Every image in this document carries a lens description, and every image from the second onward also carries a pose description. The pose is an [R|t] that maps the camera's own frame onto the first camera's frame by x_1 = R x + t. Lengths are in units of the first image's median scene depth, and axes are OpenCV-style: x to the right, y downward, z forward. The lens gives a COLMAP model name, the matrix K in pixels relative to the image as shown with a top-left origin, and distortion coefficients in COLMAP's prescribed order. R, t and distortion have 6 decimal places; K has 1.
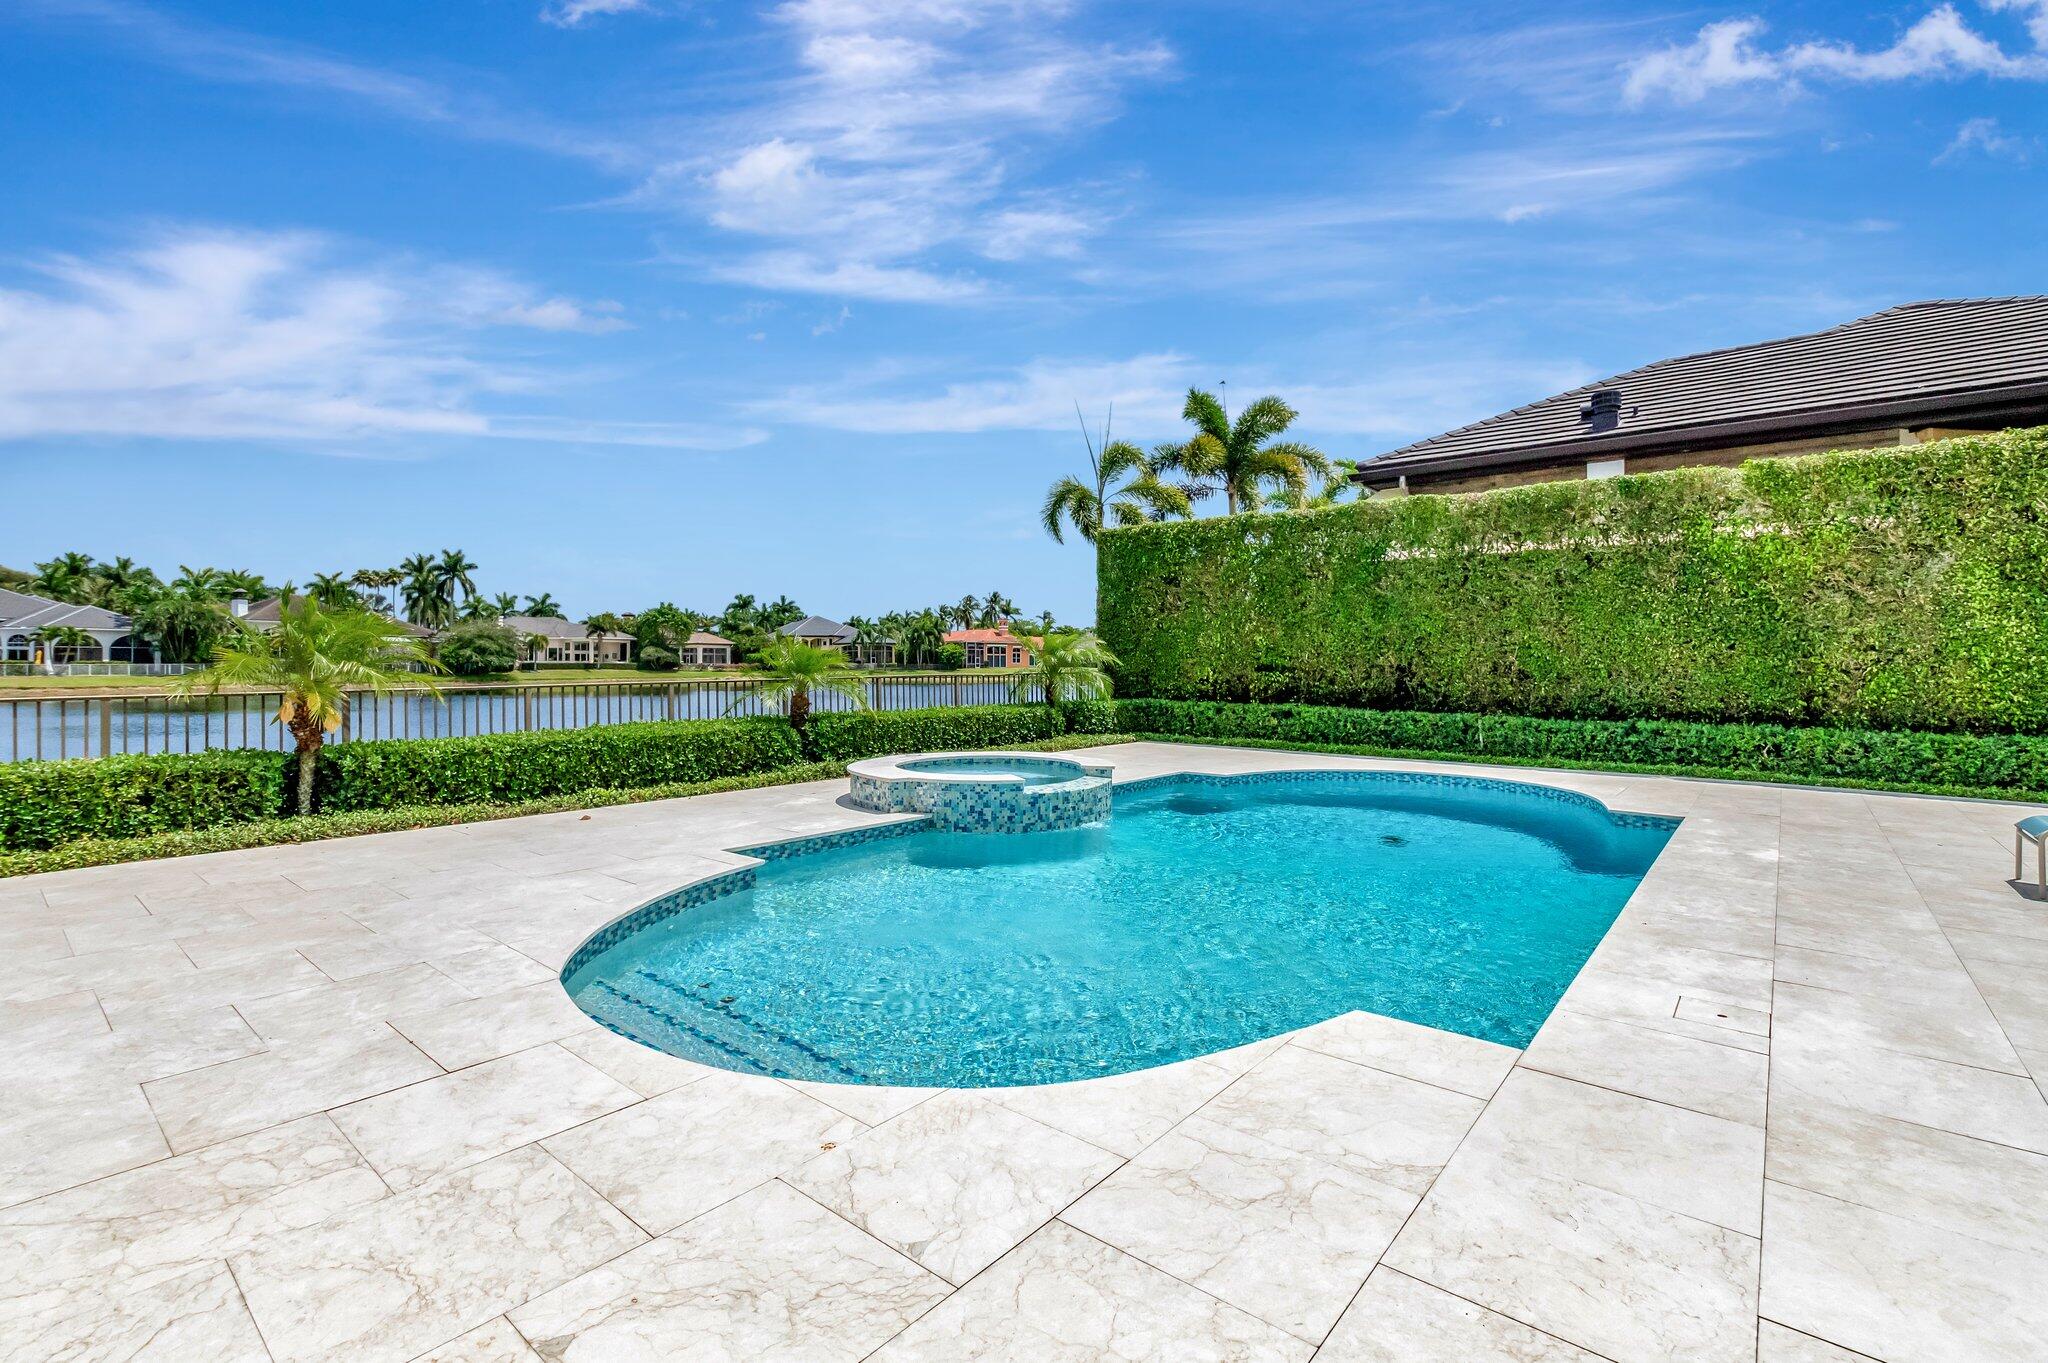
lens RADIAL K [[913.8, 0, 1035.4], [0, 913.8, 664.0], [0, 0, 1]] dist [-0.000673, -0.000180]
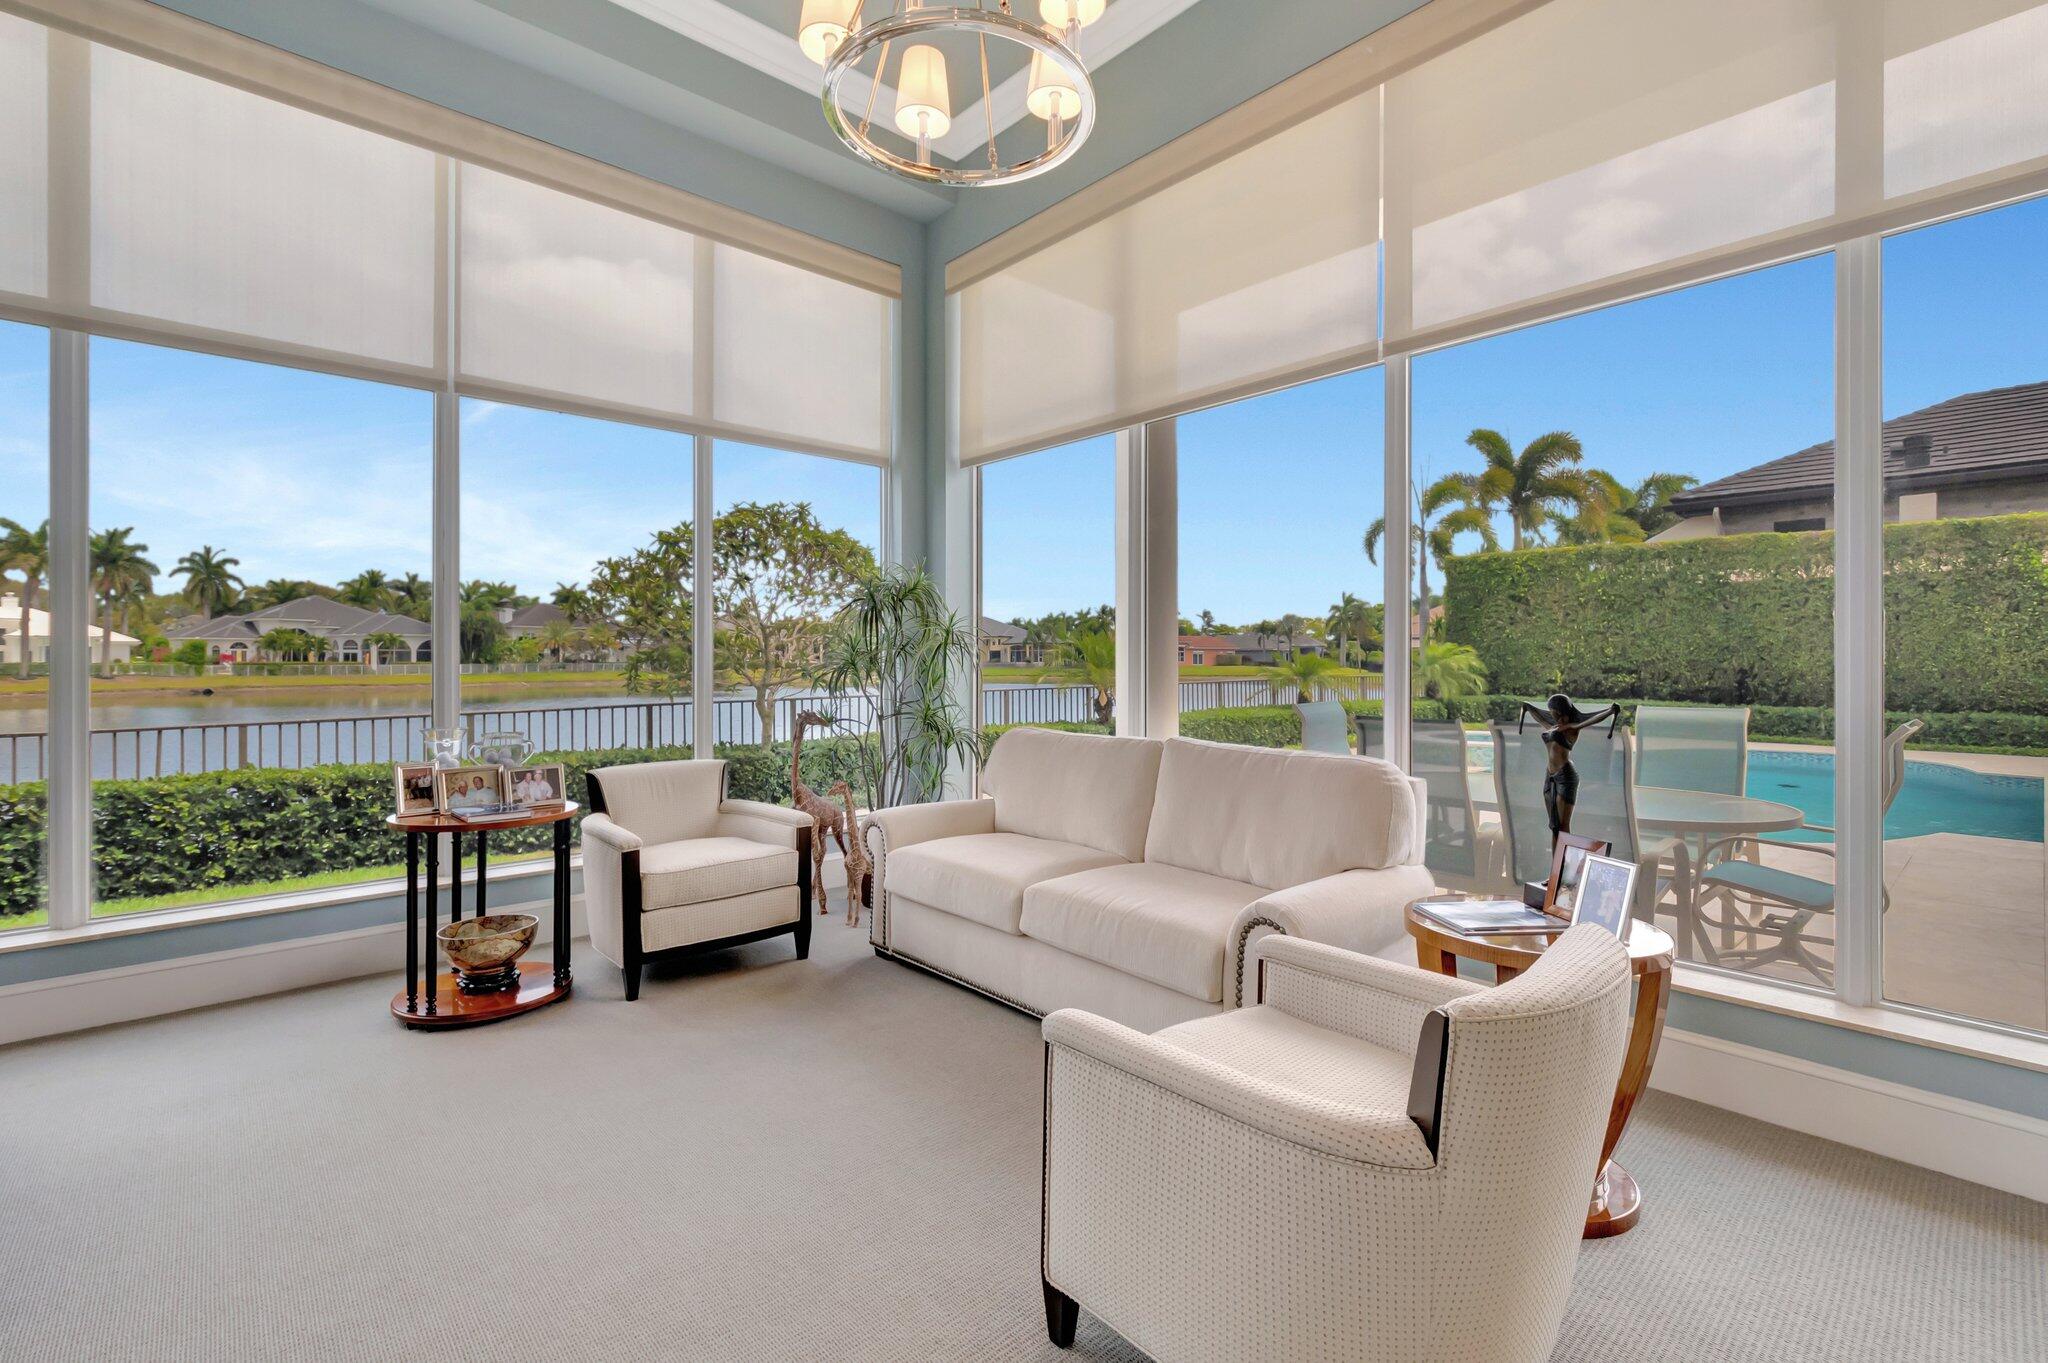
lens RADIAL K [[913.8, 0, 1035.4], [0, 913.8, 664.0], [0, 0, 1]] dist [-0.000673, -0.000180]
pose [[0.988561, -0.001739, -0.150813, -0.317045], [0.002009, 0.999997, 0.001634, -0.007425], [0.150810, -0.001918, 0.988561, -0.328034]]
